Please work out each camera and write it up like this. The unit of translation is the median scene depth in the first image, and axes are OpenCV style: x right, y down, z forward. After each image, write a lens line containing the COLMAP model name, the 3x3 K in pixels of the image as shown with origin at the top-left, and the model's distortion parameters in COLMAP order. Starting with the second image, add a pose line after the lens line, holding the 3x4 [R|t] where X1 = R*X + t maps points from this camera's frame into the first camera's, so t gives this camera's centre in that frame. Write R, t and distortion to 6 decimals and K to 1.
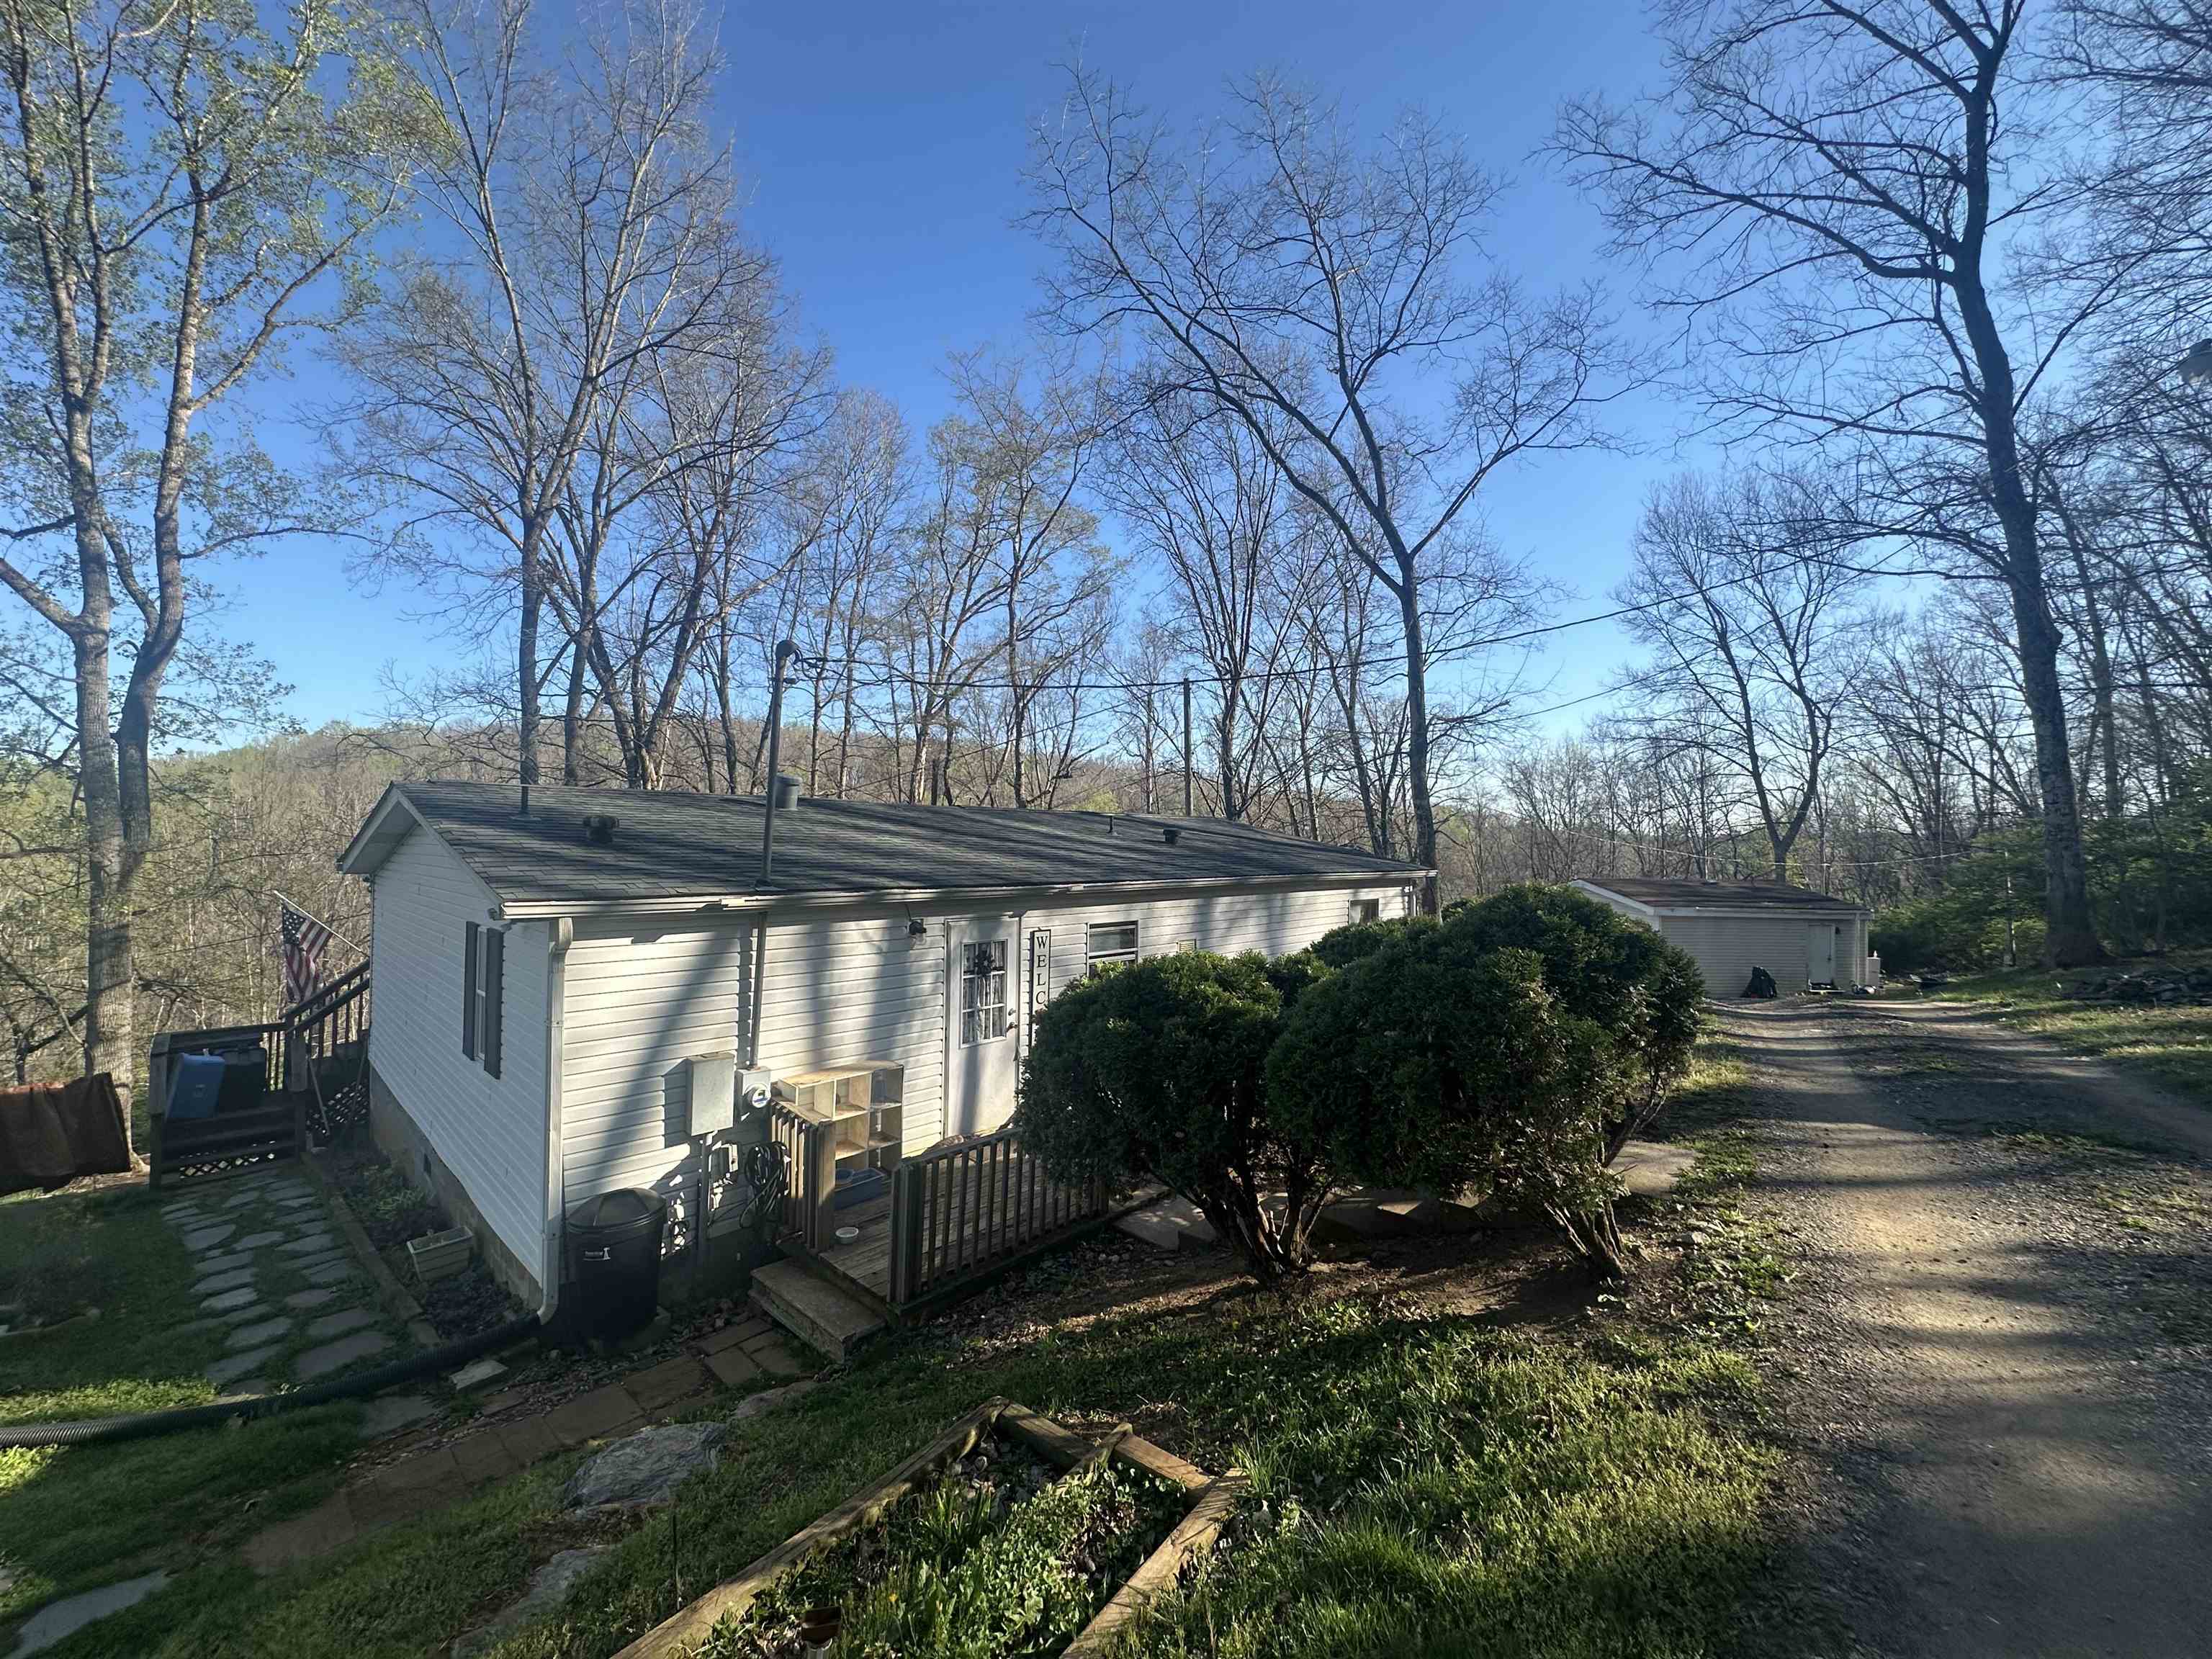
lens RADIAL K [[883.2, 0, 1102.2], [0, 883.2, 829.2], [0, 0, 1]] dist [-0.001992, 0.000629]
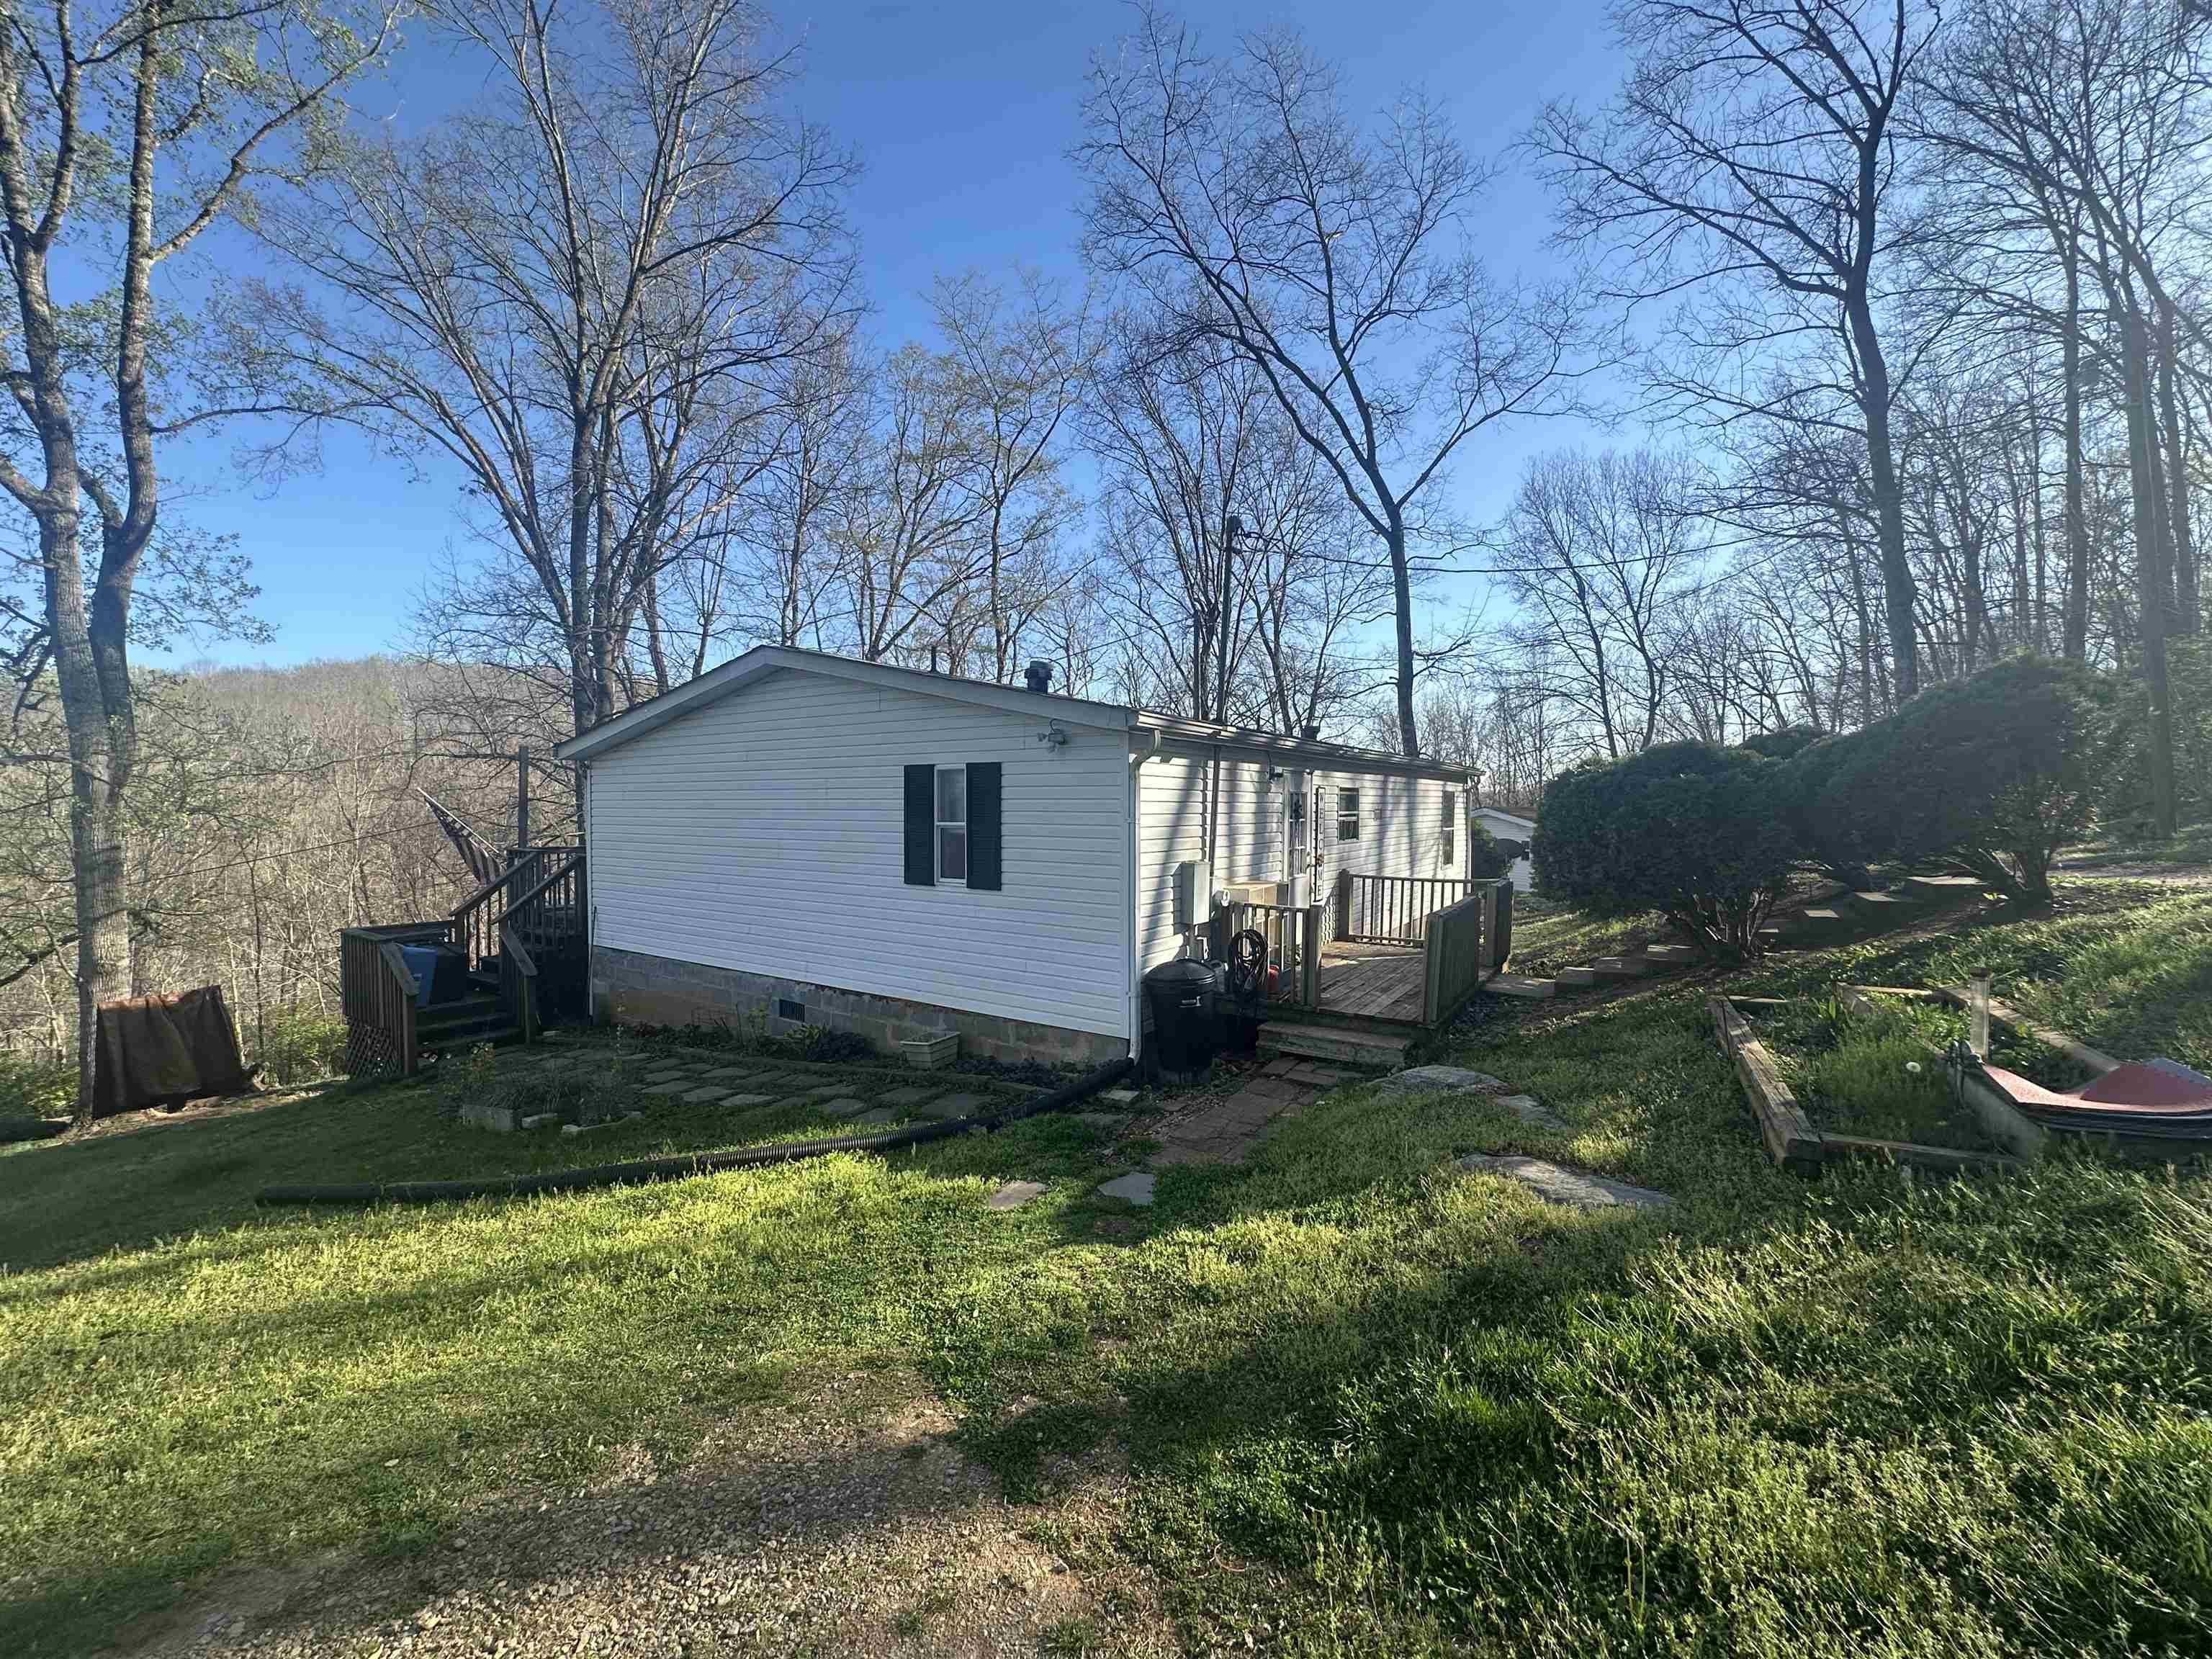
lens RADIAL K [[883.2, 0, 1113.7], [0, 883.2, 827.7], [0, 0, 1]] dist [-0.001992, 0.000629]
pose [[0.983367, -0.014753, 0.181028, -0.268722], [0.006584, 0.998936, 0.045646, 0.053684], [-0.181509, -0.043695, 0.982418, -0.056485]]
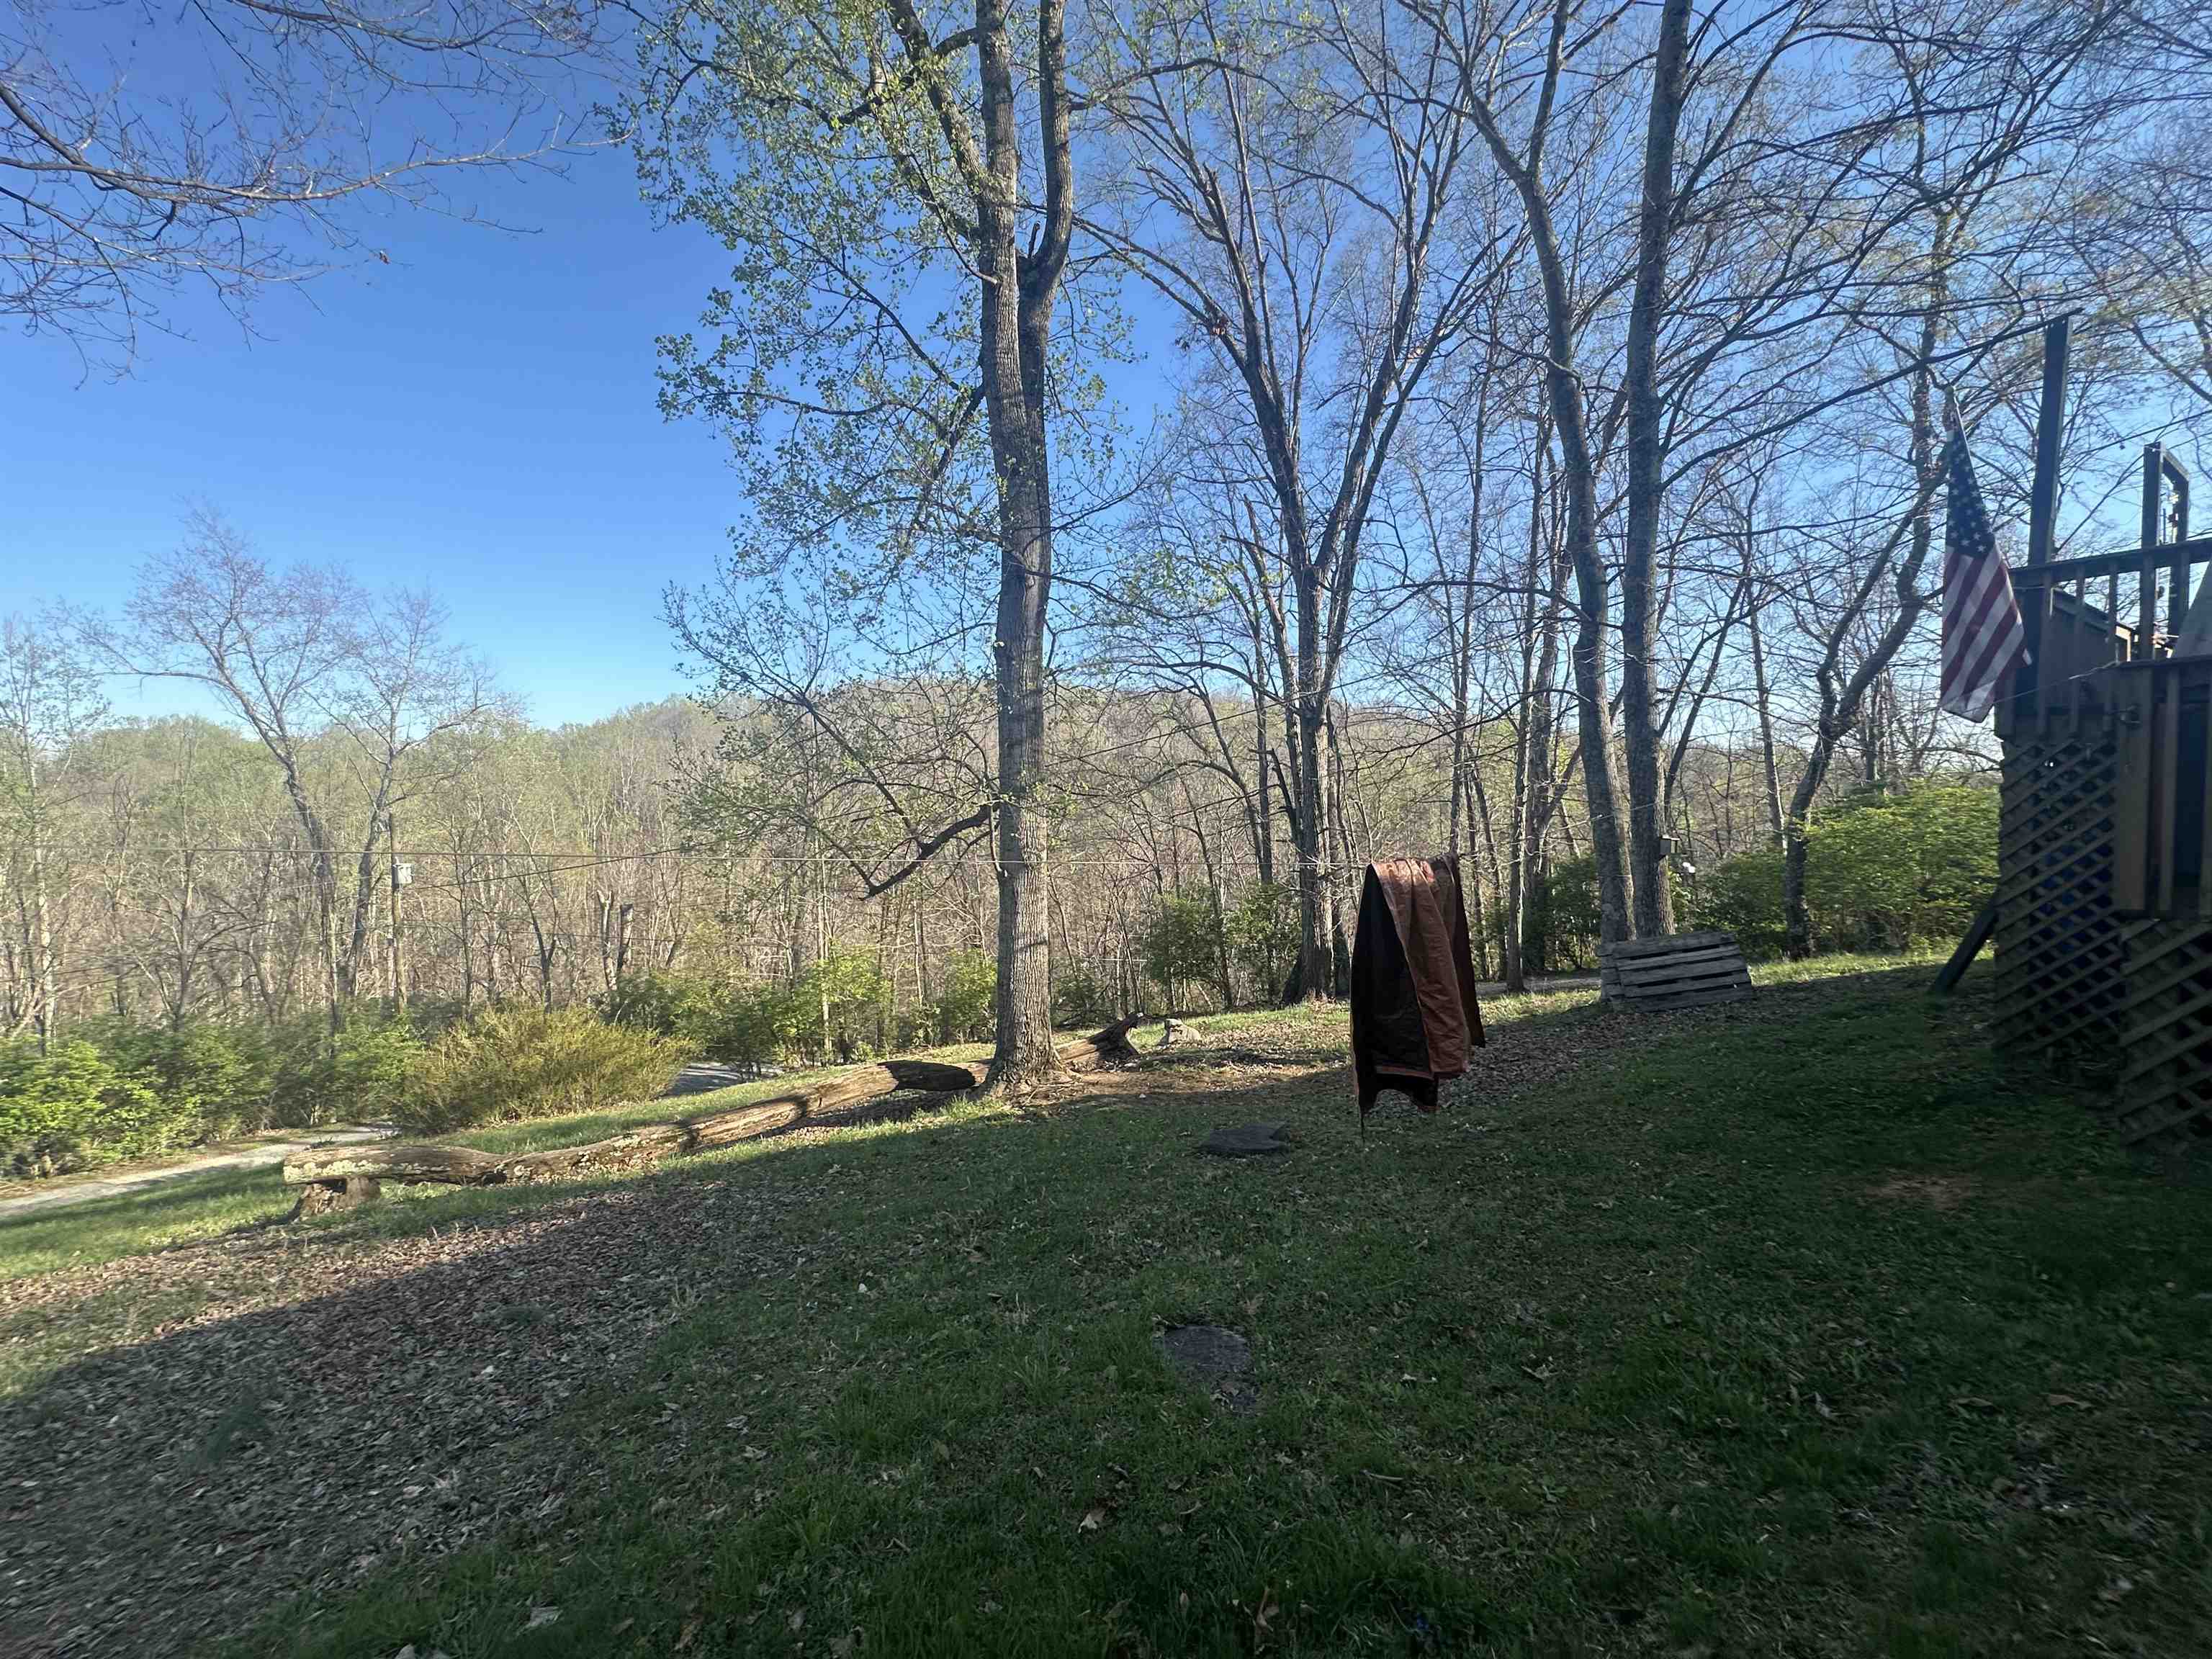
lens RADIAL K [[883.2, 0, 1105.1], [0, 883.2, 834.0], [0, 0, 1]] dist [-0.001992, 0.000629]
pose [[0.971502, -0.001112, -0.237030, -0.891385], [0.011706, 0.998994, 0.043290, 0.180876], [0.236744, -0.044830, 0.970537, 0.386736]]
